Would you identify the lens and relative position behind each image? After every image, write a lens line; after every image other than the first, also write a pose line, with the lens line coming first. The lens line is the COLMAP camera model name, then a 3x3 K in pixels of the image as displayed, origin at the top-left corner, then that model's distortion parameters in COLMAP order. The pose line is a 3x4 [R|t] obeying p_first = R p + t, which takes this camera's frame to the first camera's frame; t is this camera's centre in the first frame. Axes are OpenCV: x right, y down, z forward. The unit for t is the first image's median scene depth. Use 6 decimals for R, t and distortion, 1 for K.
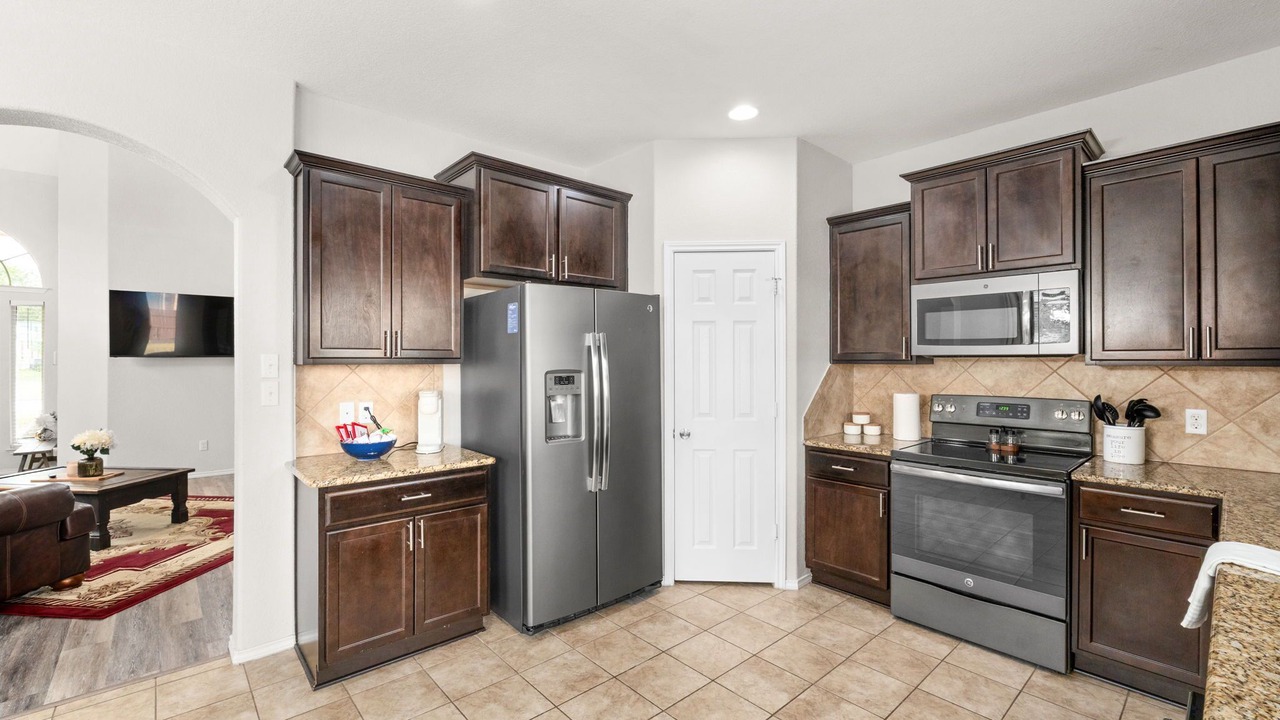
lens RADIAL K [[540.4, 0, 631.0], [0, 540.4, 361.5], [0, 0, 1]] dist [-0.008473, -0.000349]
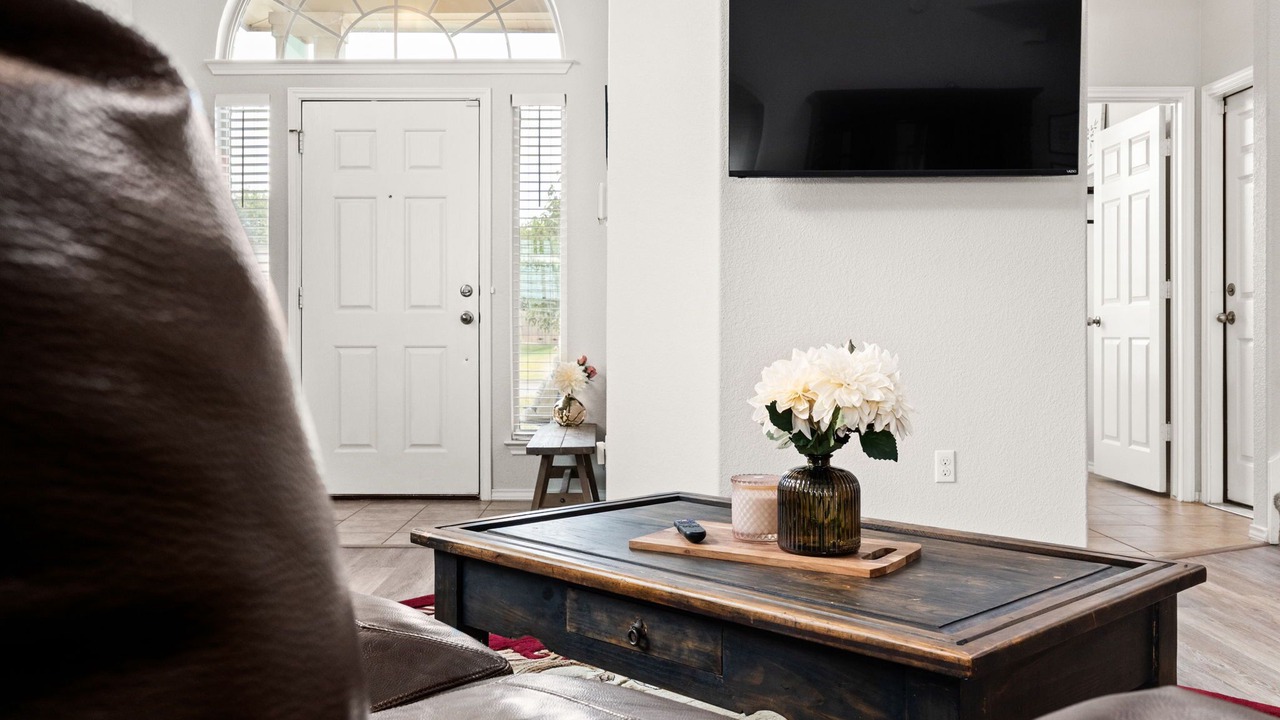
lens RADIAL K [[1060.4, 0, 633.6], [0, 1060.4, 350.5], [0, 0, 1]] dist [0.004713, 0.001139]
pose [[0.757010, 0.002950, -0.653397, -1.037853], [-0.001216, 0.999994, 0.003106, 0.171642], [0.653402, -0.001557, 0.757009, 0.819208]]
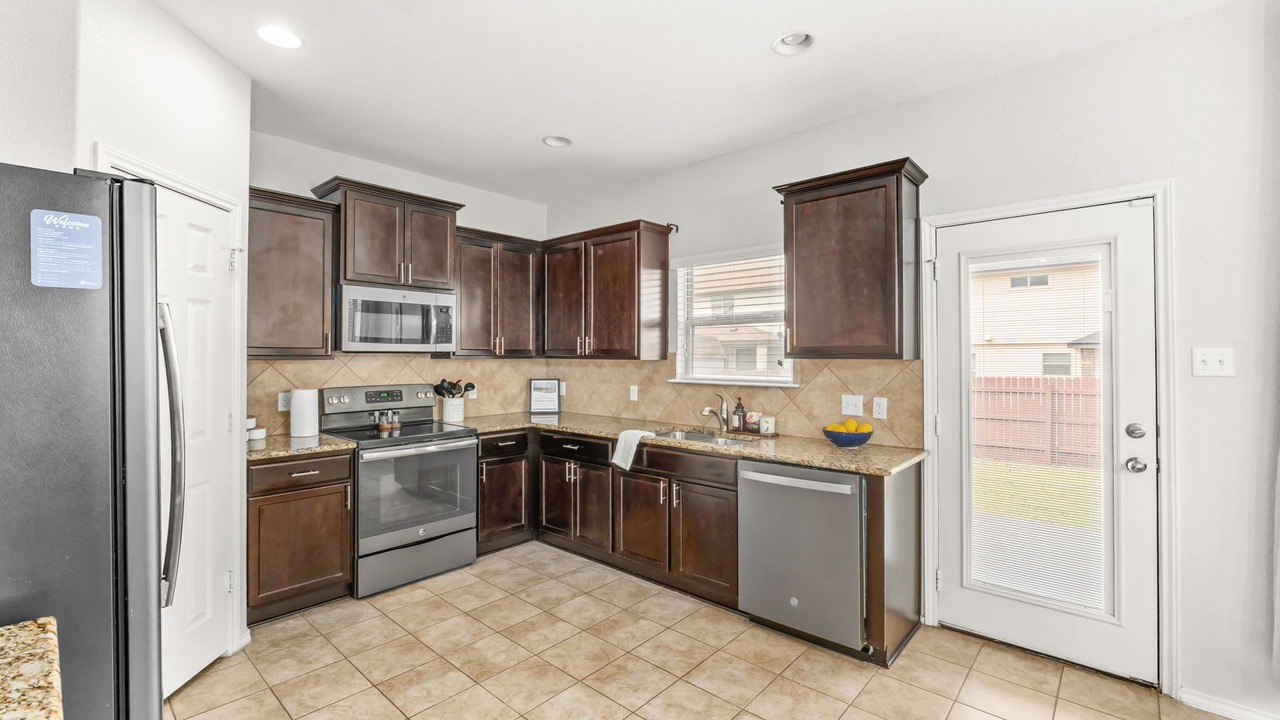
lens RADIAL K [[540.4, 0, 630.8], [0, 540.4, 354.1], [0, 0, 1]] dist [-0.008473, -0.000349]
pose [[-0.114844, 0.002035, 0.993381, -0.574712], [-0.000328, 0.999998, -0.002087, -0.003338], [-0.993383, -0.000565, -0.114843, 0.551706]]
